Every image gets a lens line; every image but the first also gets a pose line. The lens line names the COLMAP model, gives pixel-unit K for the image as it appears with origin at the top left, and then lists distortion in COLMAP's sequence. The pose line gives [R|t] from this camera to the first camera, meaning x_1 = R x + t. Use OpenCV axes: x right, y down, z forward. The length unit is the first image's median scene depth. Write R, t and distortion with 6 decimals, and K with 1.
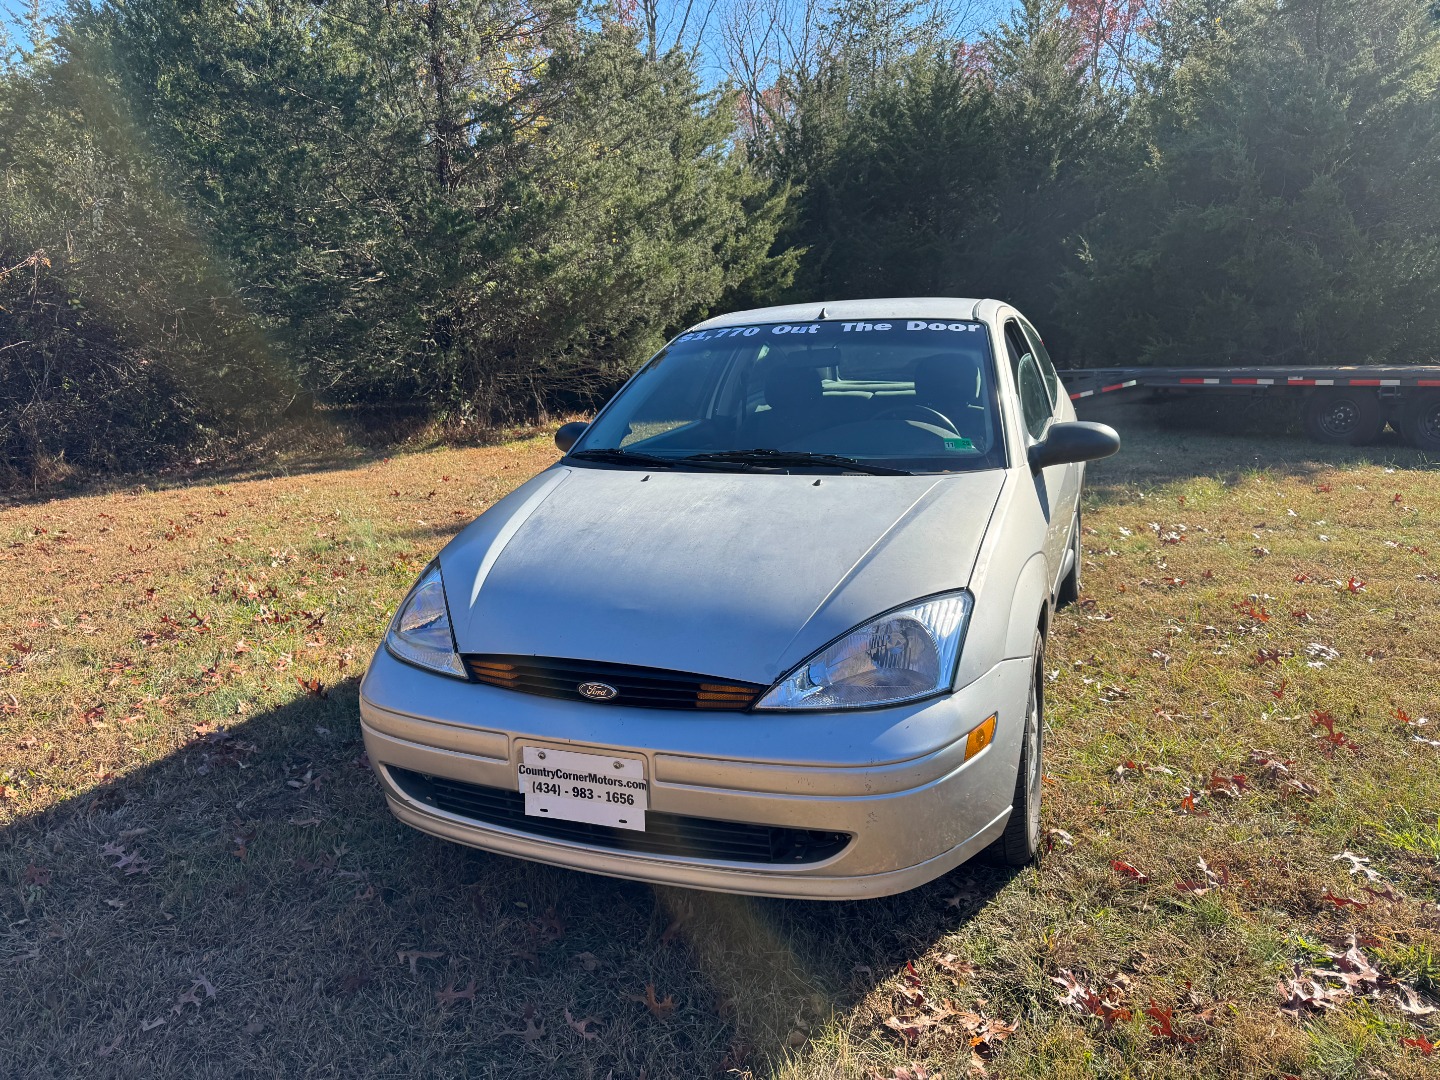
lens RADIAL K [[1000.1, 0, 720.7], [0, 1000.1, 552.3], [0, 0, 1]] dist [0.039733, -0.043677]
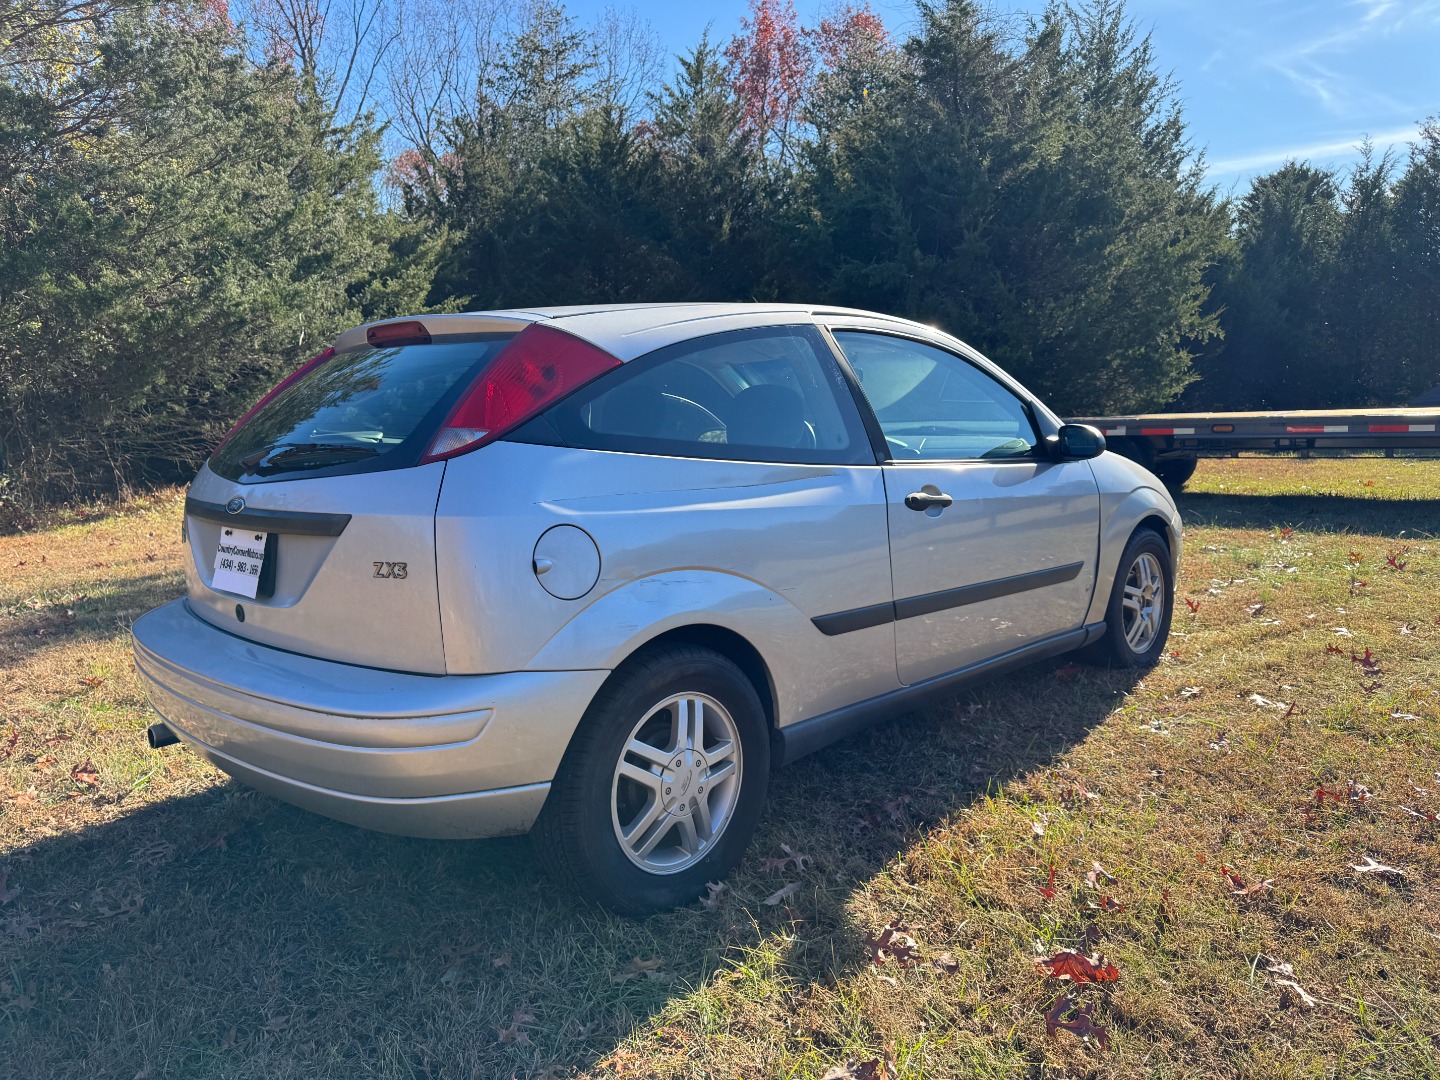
lens RADIAL K [[1000.1, 0, 720.7], [0, 1000.1, 552.3], [0, 0, 1]] dist [0.039733, -0.043677]
pose [[0.958747, -0.049208, 0.279969, 0.042222], [0.067356, 0.996180, -0.055567, -0.010100], [-0.276165, 0.072133, 0.958400, 0.095040]]
